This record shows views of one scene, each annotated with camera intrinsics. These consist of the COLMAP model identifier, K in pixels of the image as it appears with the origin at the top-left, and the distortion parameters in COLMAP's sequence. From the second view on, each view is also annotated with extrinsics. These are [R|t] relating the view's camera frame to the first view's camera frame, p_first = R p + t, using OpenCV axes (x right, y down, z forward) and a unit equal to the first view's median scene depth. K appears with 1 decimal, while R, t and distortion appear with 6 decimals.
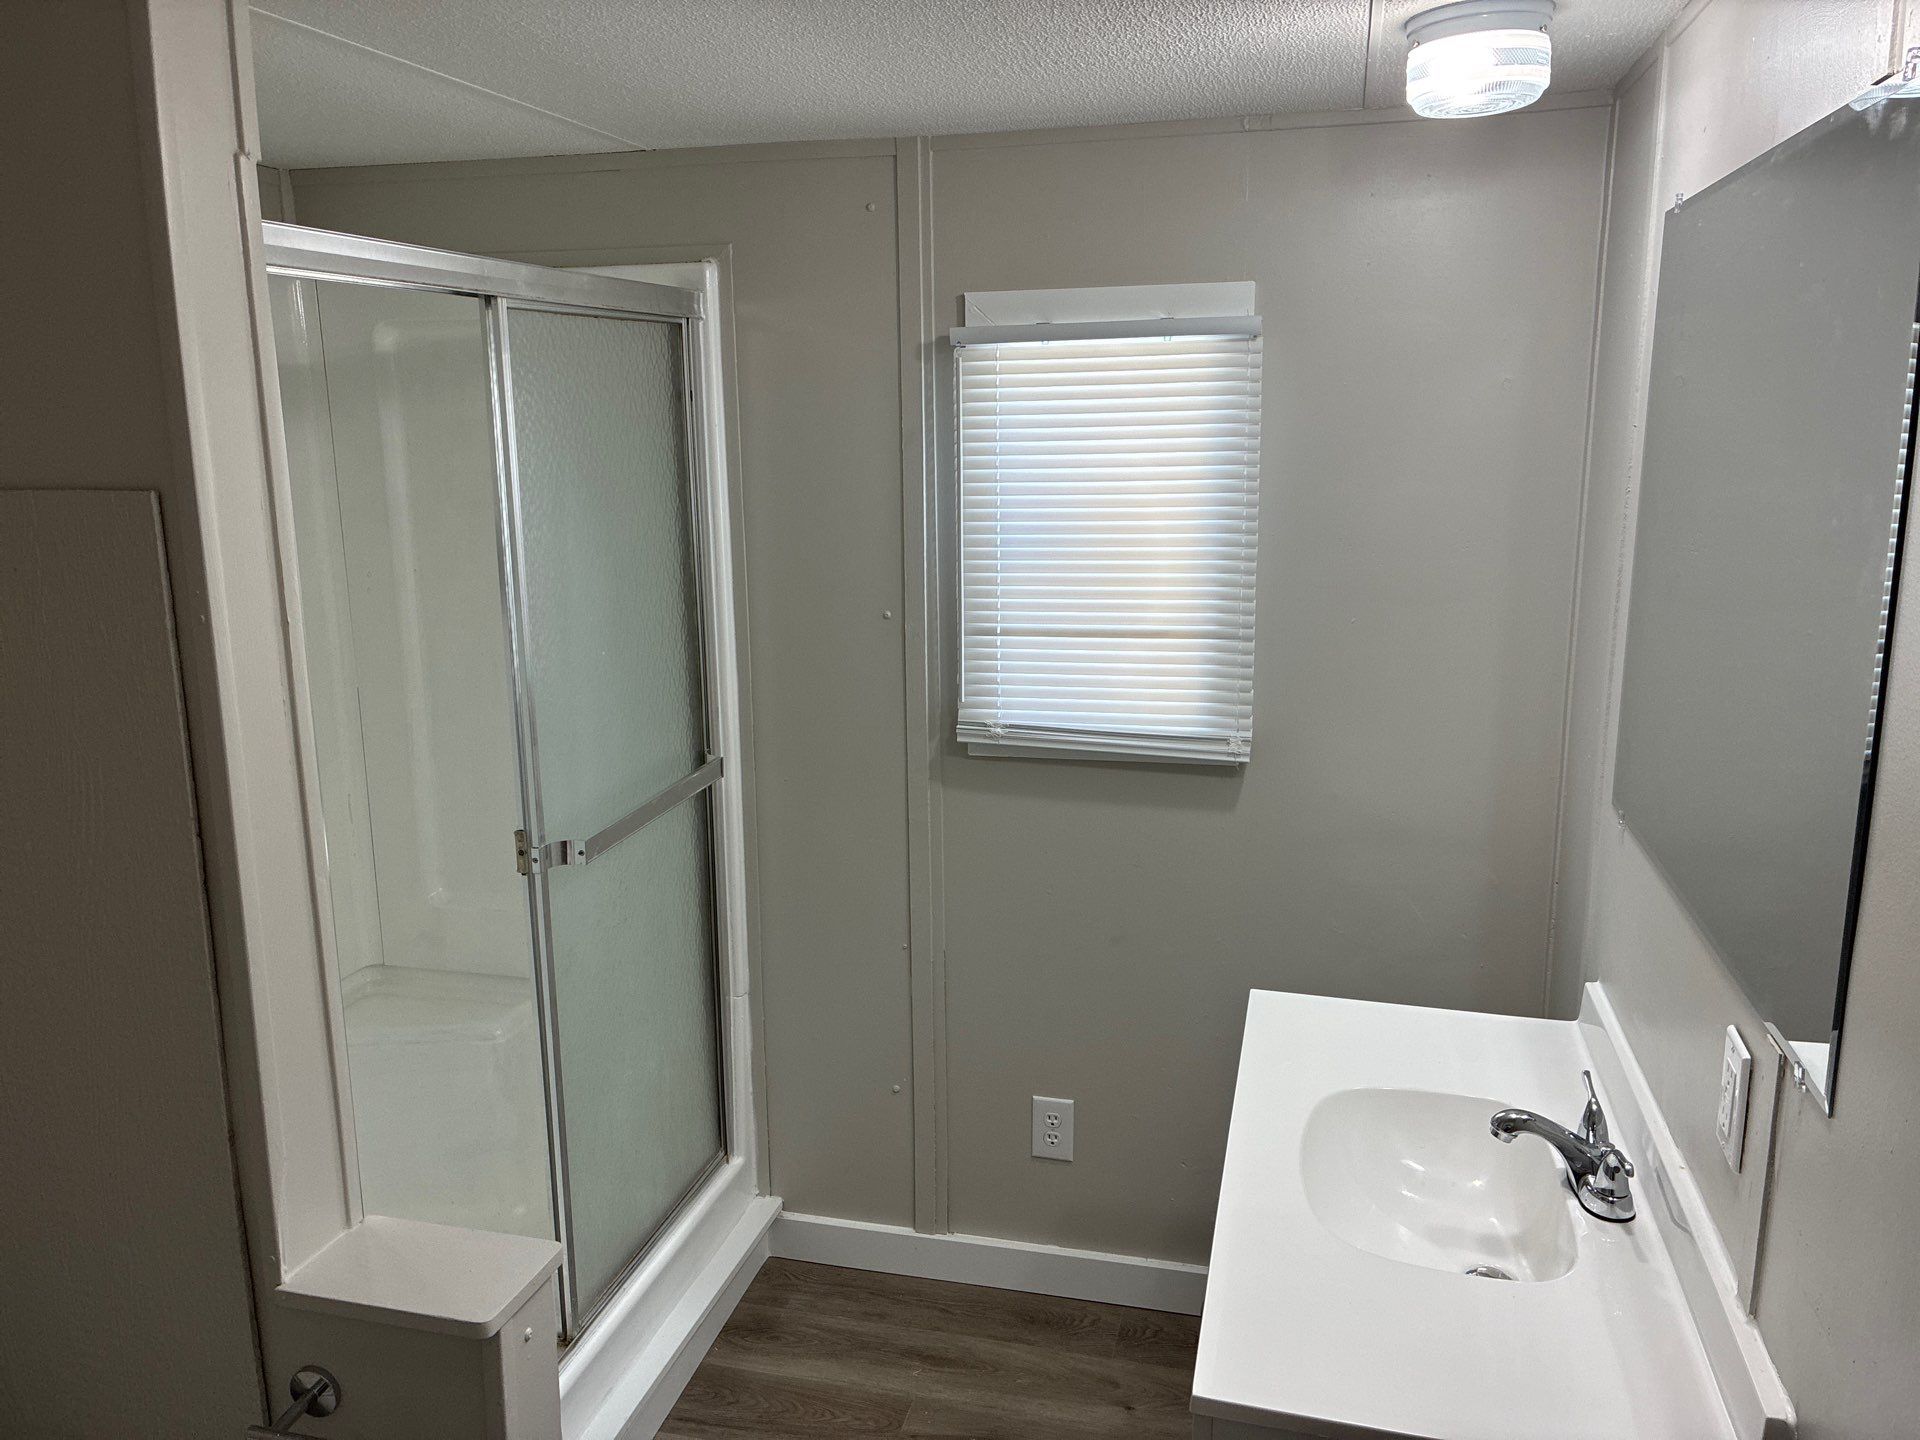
lens RADIAL K [[1448.8, 0, 960.0], [0, 1448.8, 720.0], [0, 0, 1]] dist [0.008829, -0.006894]
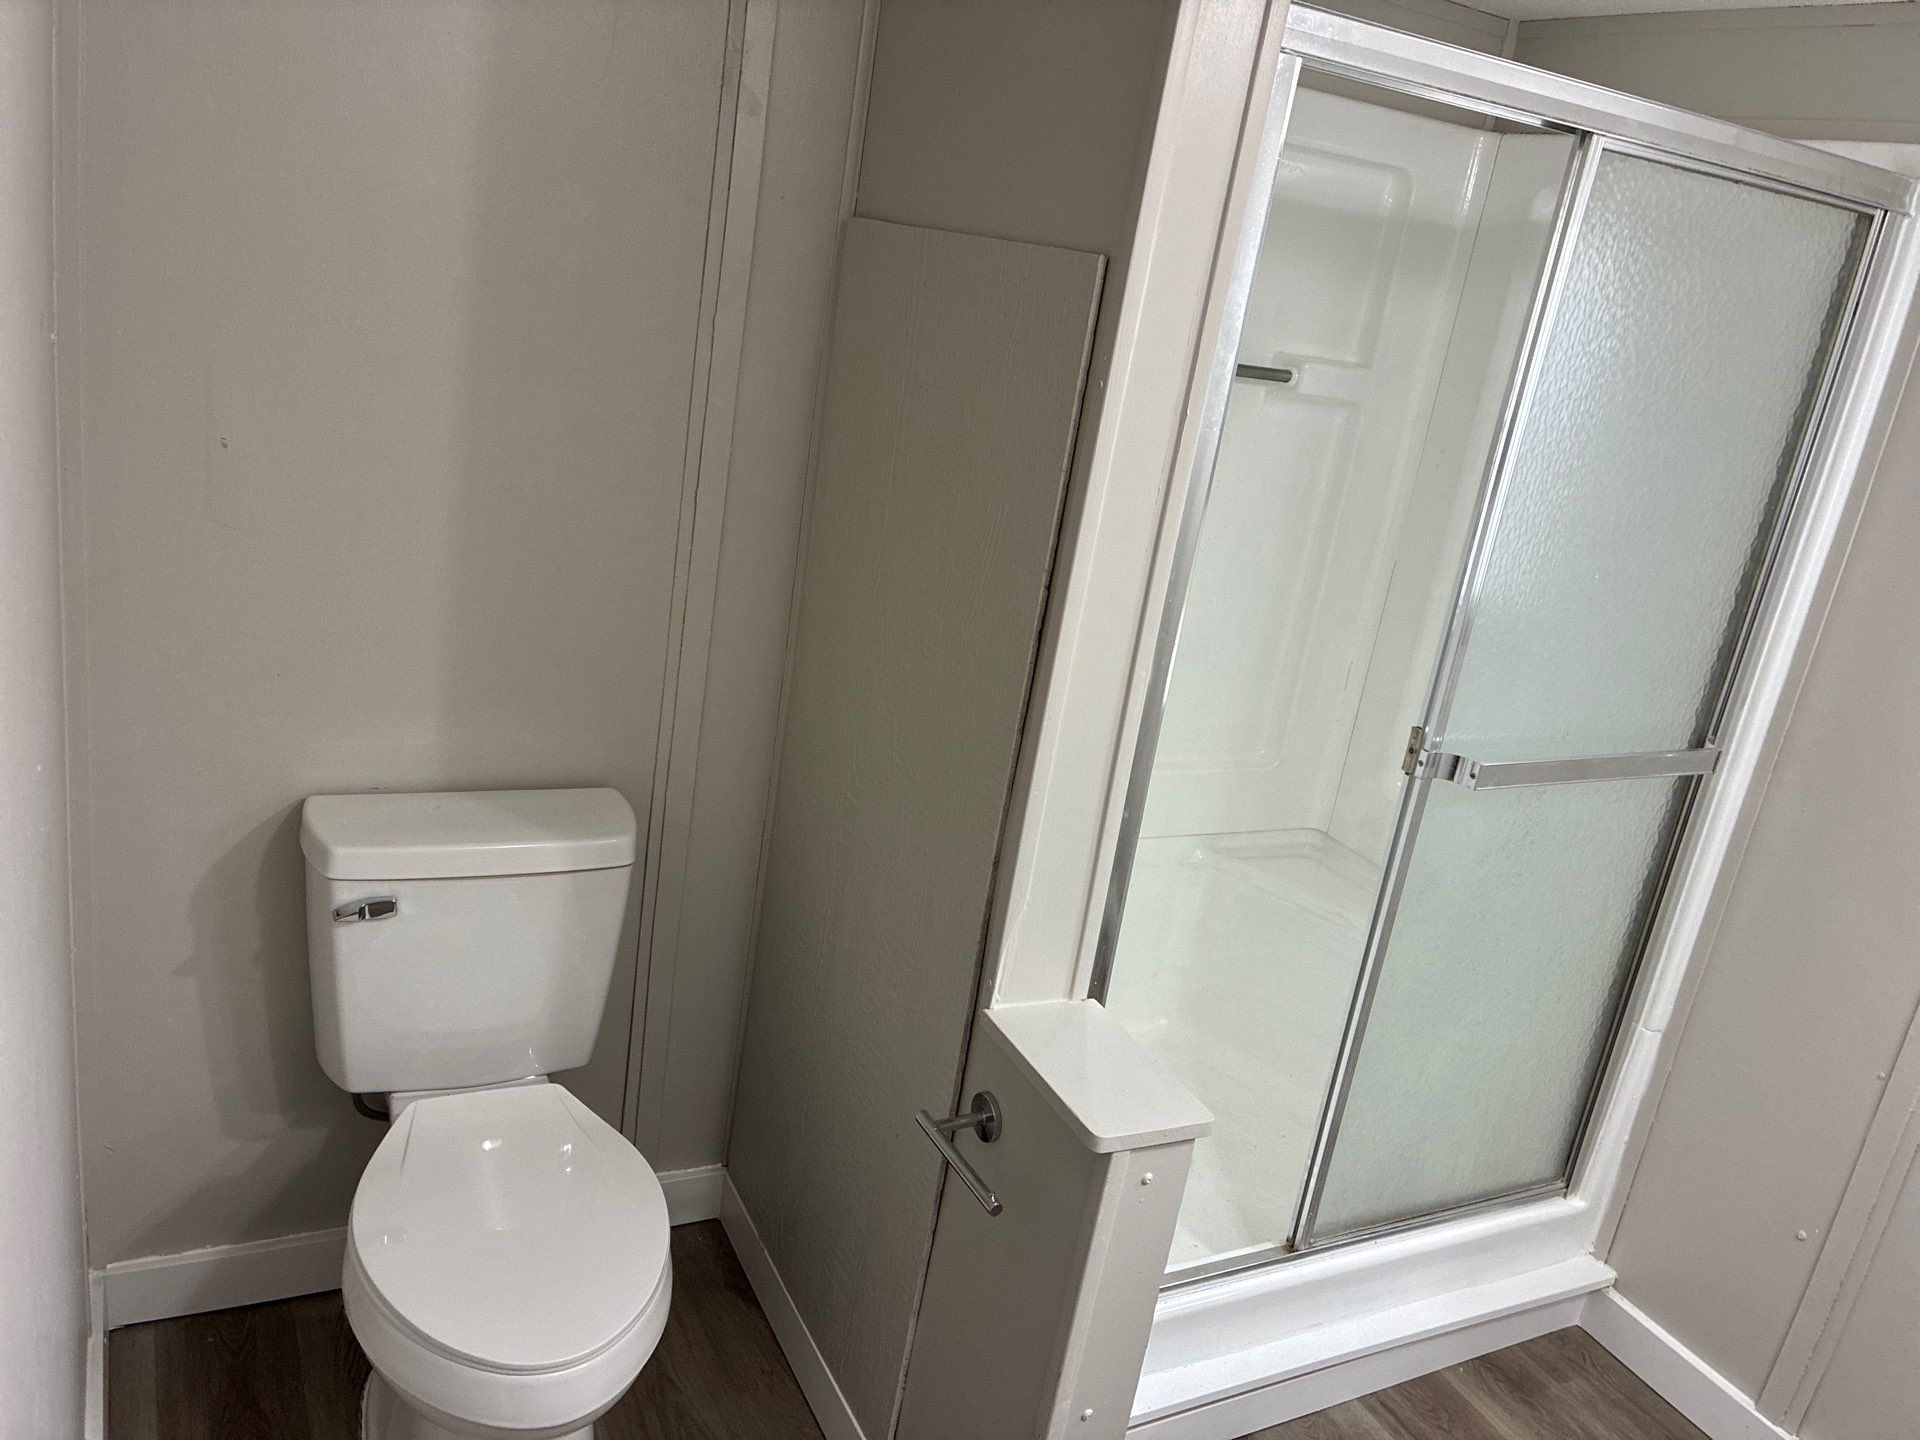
lens RADIAL K [[1448.8, 0, 960.0], [0, 1448.8, 720.0], [0, 0, 1]] dist [0.008829, -0.006894]
pose [[0.650629, 0.340826, -0.678616, 0.116773], [-0.313740, 0.934437, 0.168508, 0.007031], [0.691556, 0.103273, 0.714902, 0.122832]]
